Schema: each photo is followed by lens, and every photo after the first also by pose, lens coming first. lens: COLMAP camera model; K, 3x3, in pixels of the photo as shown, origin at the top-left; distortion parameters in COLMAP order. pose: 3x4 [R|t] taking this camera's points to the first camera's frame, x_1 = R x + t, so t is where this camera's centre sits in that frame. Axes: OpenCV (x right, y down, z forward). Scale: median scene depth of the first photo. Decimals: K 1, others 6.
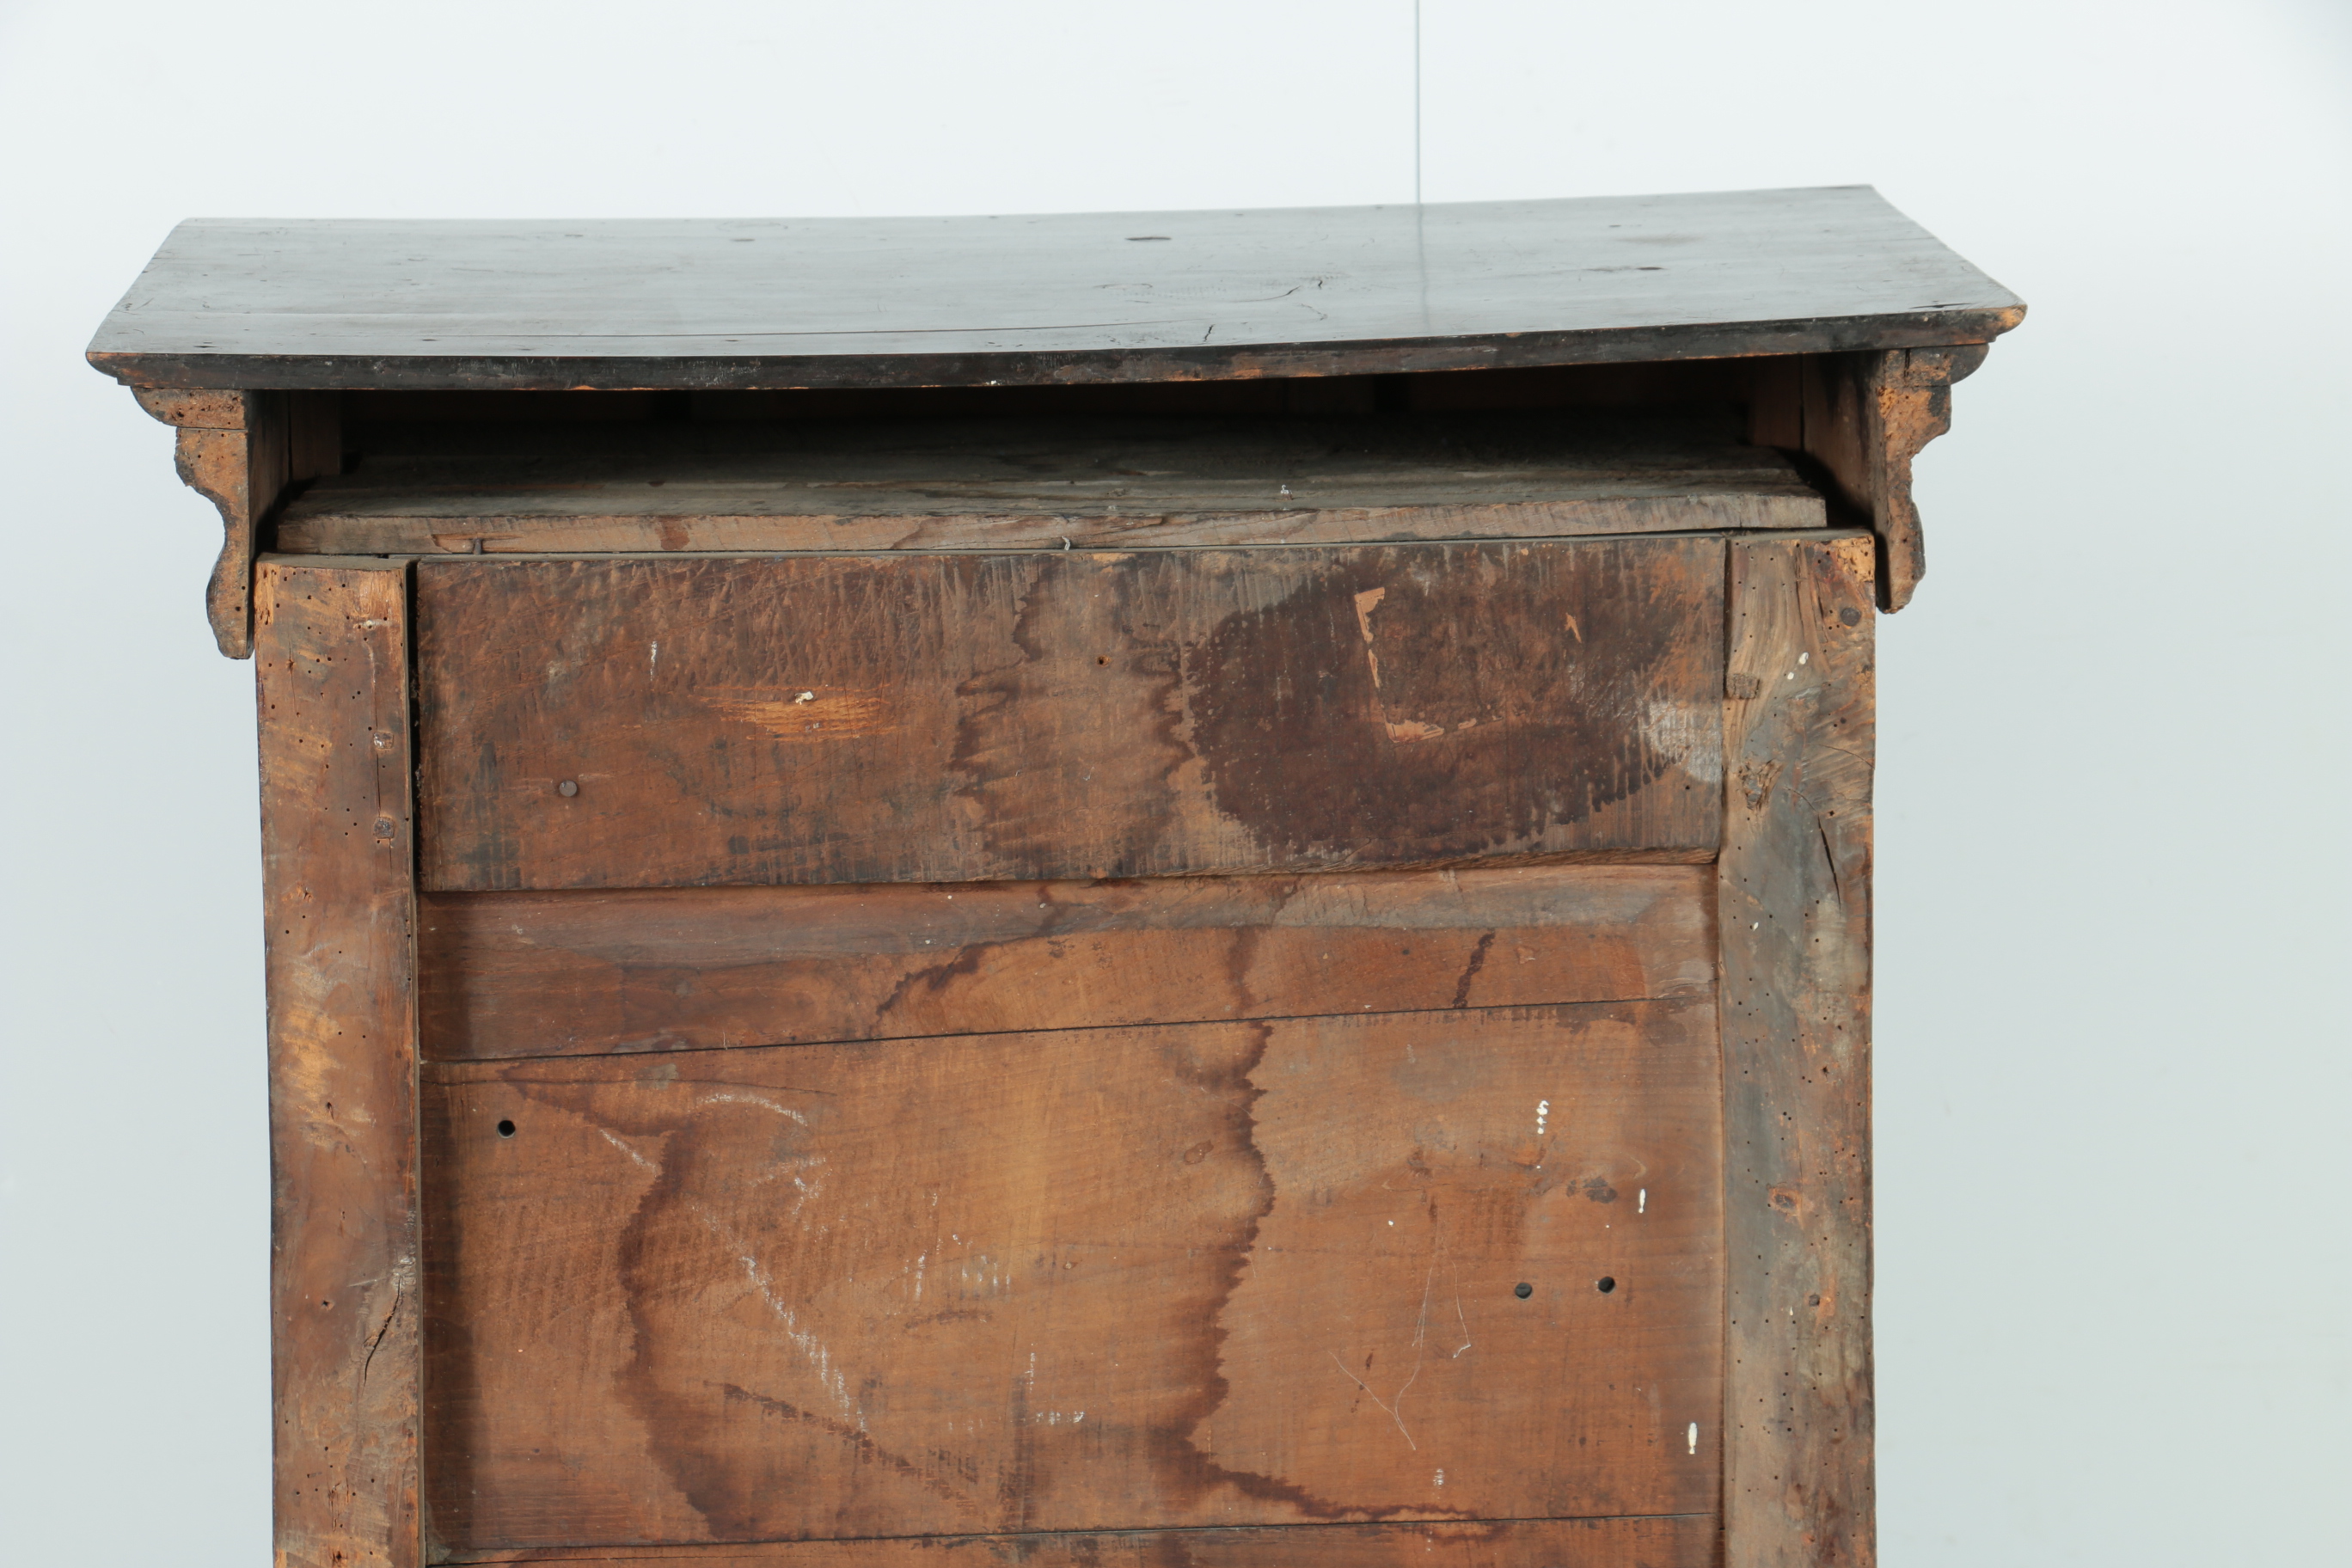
lens RADIAL K [[7464.5, 0, 1180.7], [0, 7464.5, 924.4], [0, 0, 1]] dist [0.494825, 0.000000]
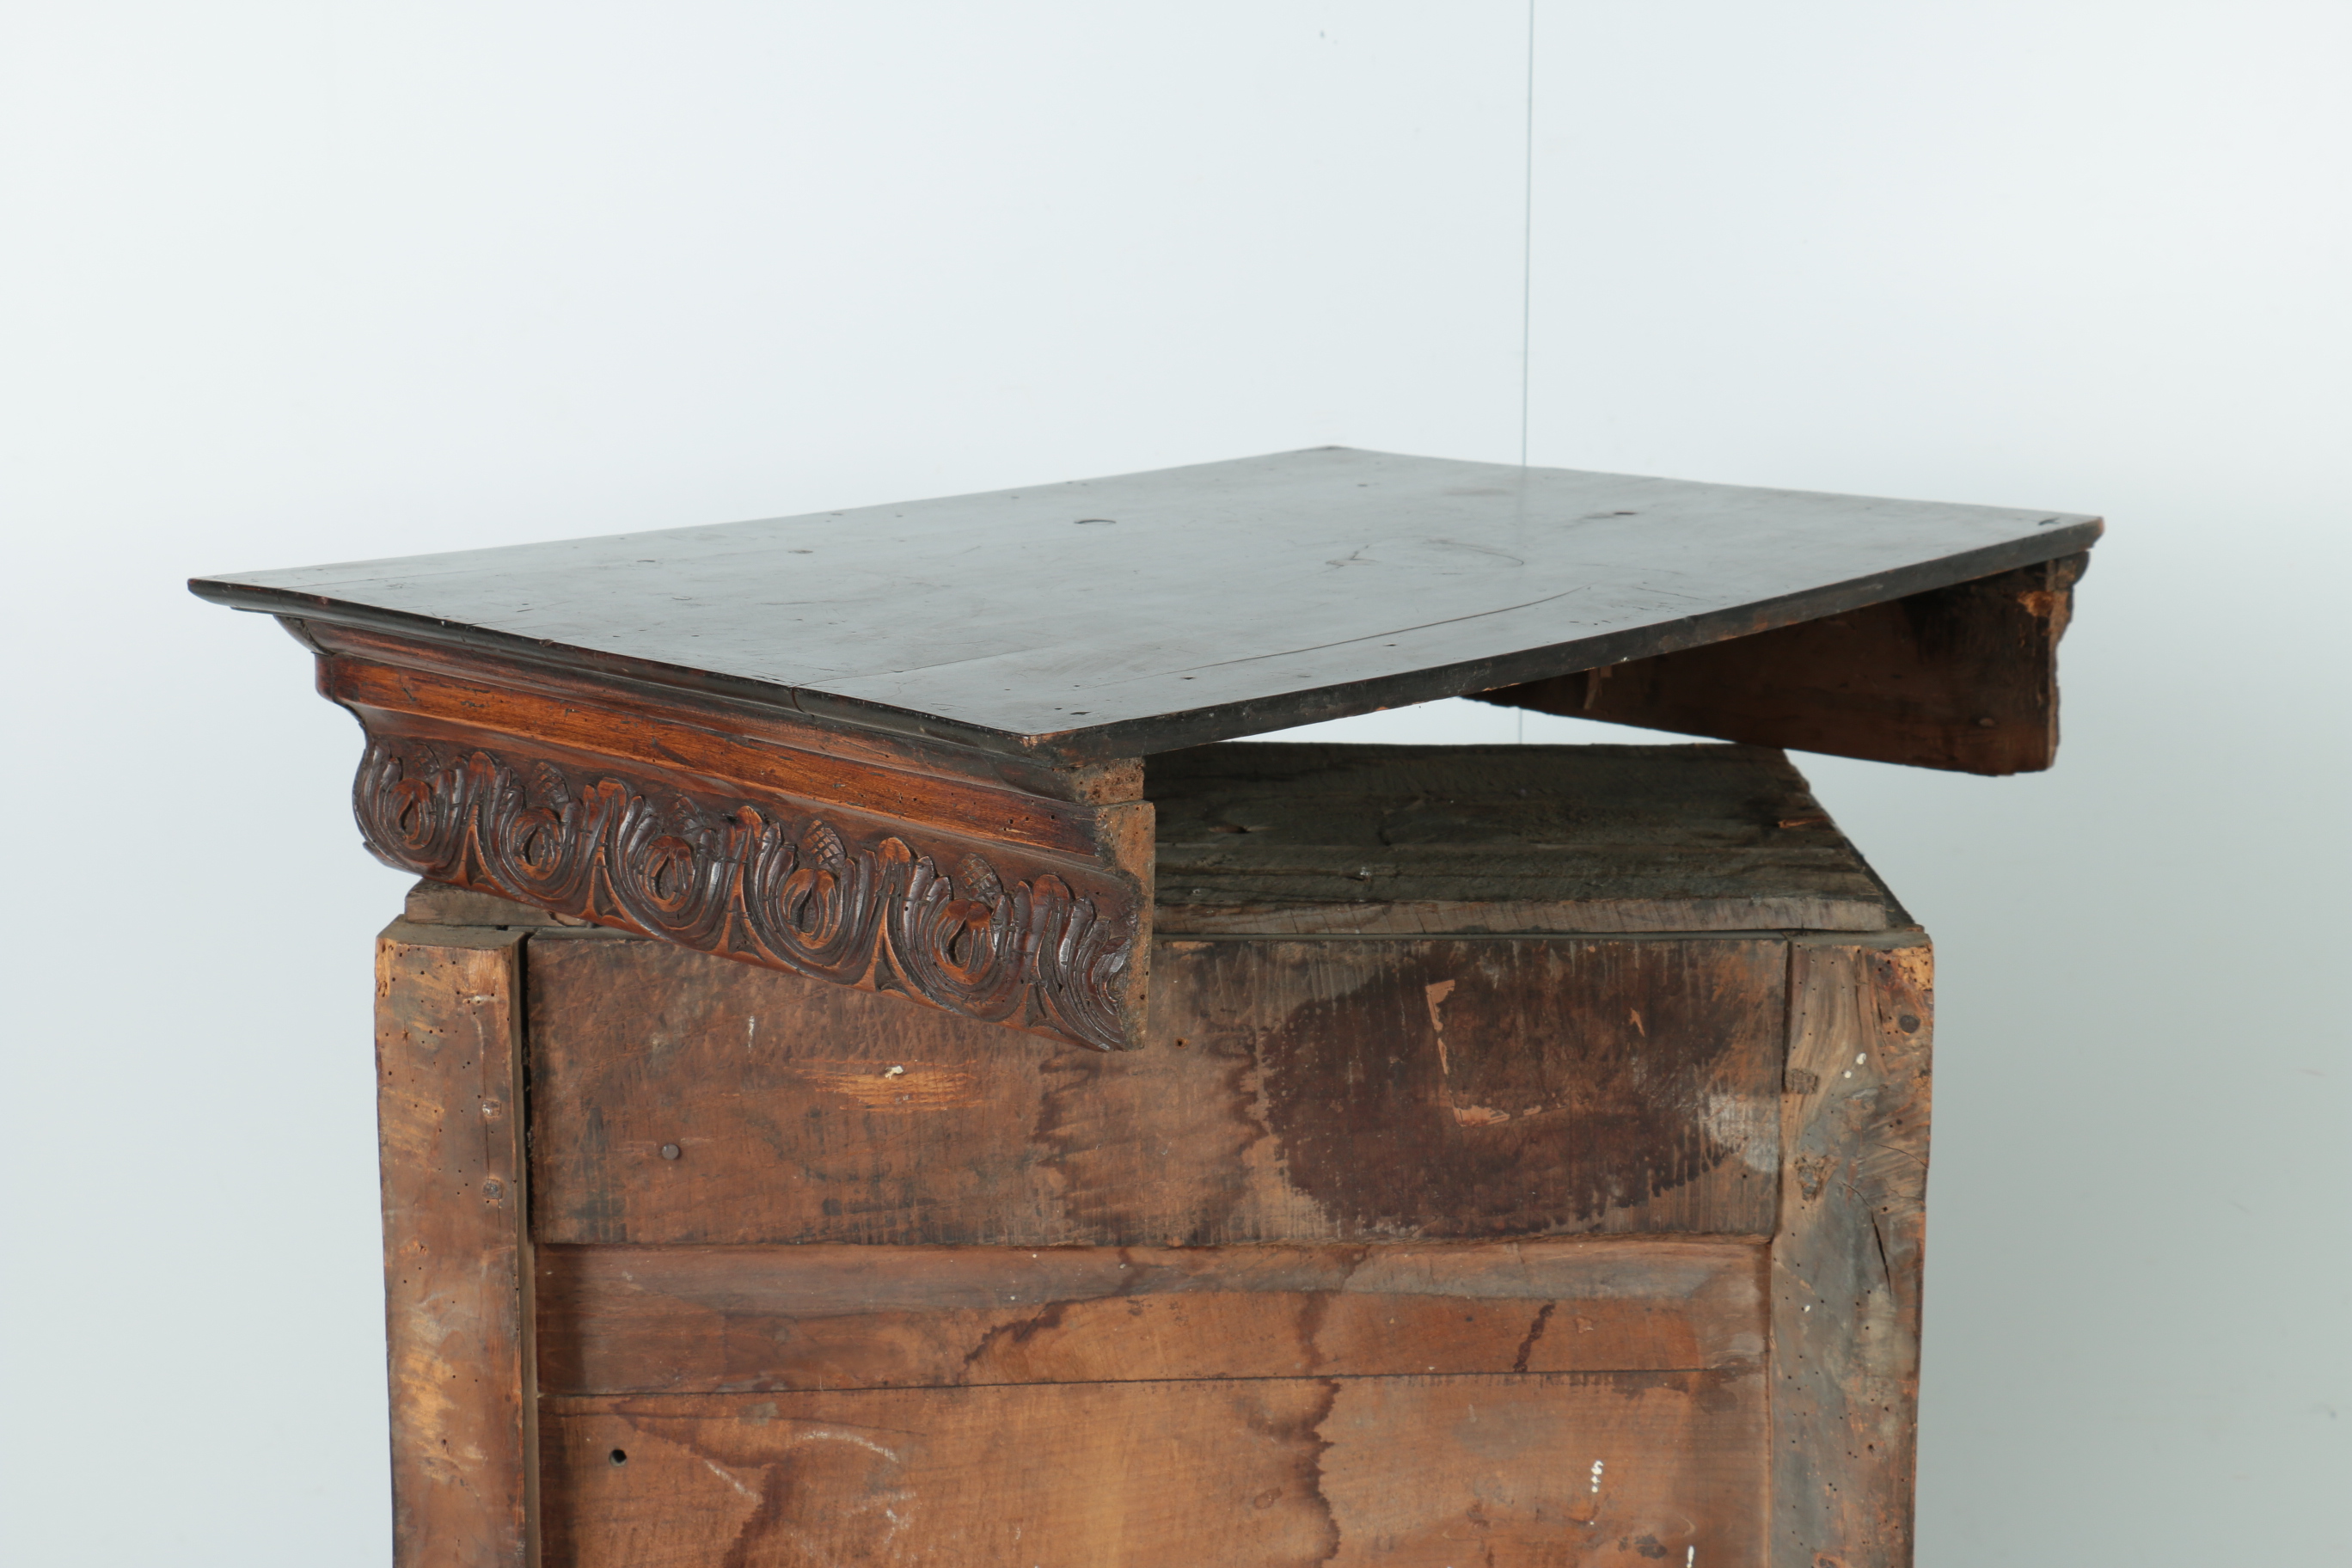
lens RADIAL K [[3969.4, 0, 1142.8], [0, 3969.4, 826.7], [0, 0, 1]] dist [0.052044, 0.000000]
pose [[0.997597, 0.022430, -0.065560, 0.019766], [-0.021923, 0.999724, 0.008434, -0.069790], [0.065731, -0.006976, 0.997813, 0.448765]]
